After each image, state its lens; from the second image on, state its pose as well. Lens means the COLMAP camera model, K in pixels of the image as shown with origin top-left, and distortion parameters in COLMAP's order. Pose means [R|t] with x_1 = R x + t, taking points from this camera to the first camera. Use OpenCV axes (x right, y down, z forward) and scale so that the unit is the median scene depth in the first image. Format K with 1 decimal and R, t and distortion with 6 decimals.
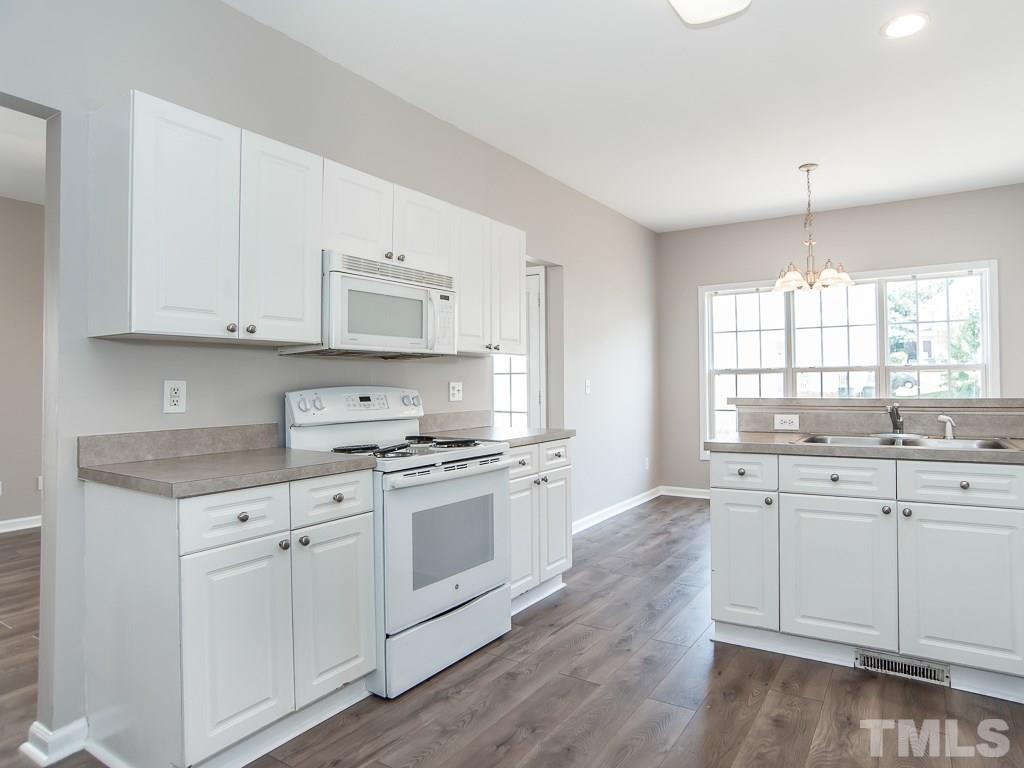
lens RADIAL K [[575.9, 0, 527.2], [0, 575.9, 377.5], [0, 0, 1]] dist [-0.049460, 0.002241]
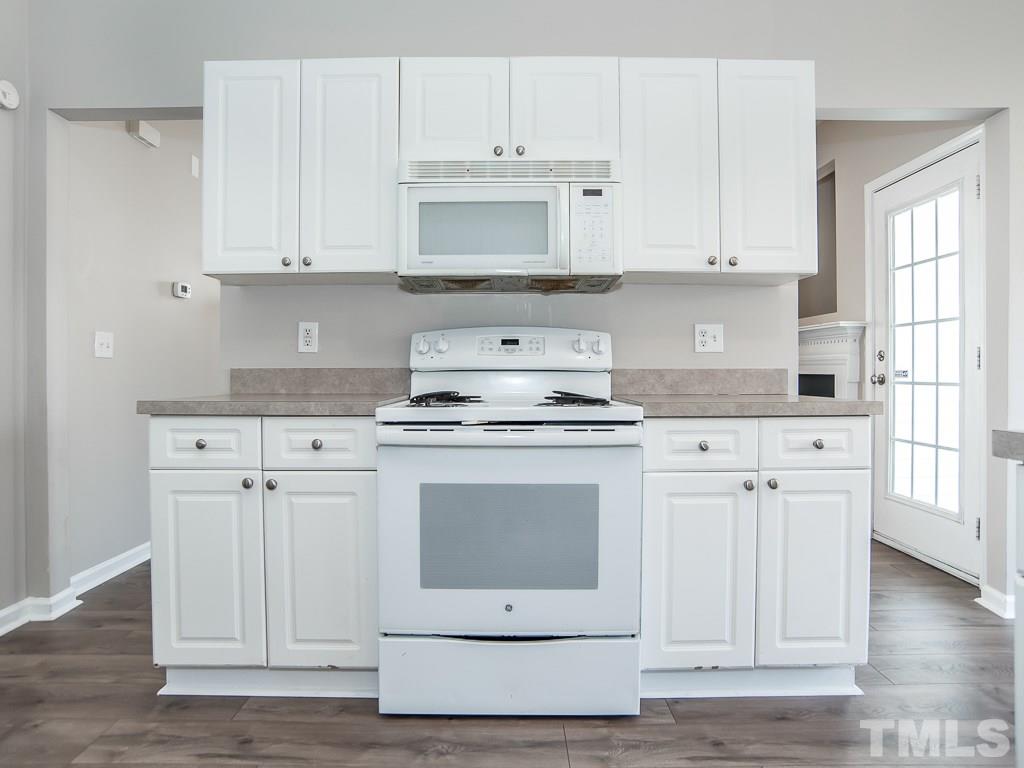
lens RADIAL K [[575.9, 0, 527.2], [0, 575.9, 377.5], [0, 0, 1]] dist [-0.049460, 0.002241]
pose [[0.568589, 0.014606, -0.822492, 0.447349], [0.006045, 0.999741, 0.021933, 0.078777], [0.822600, -0.017442, 0.568353, 0.644114]]
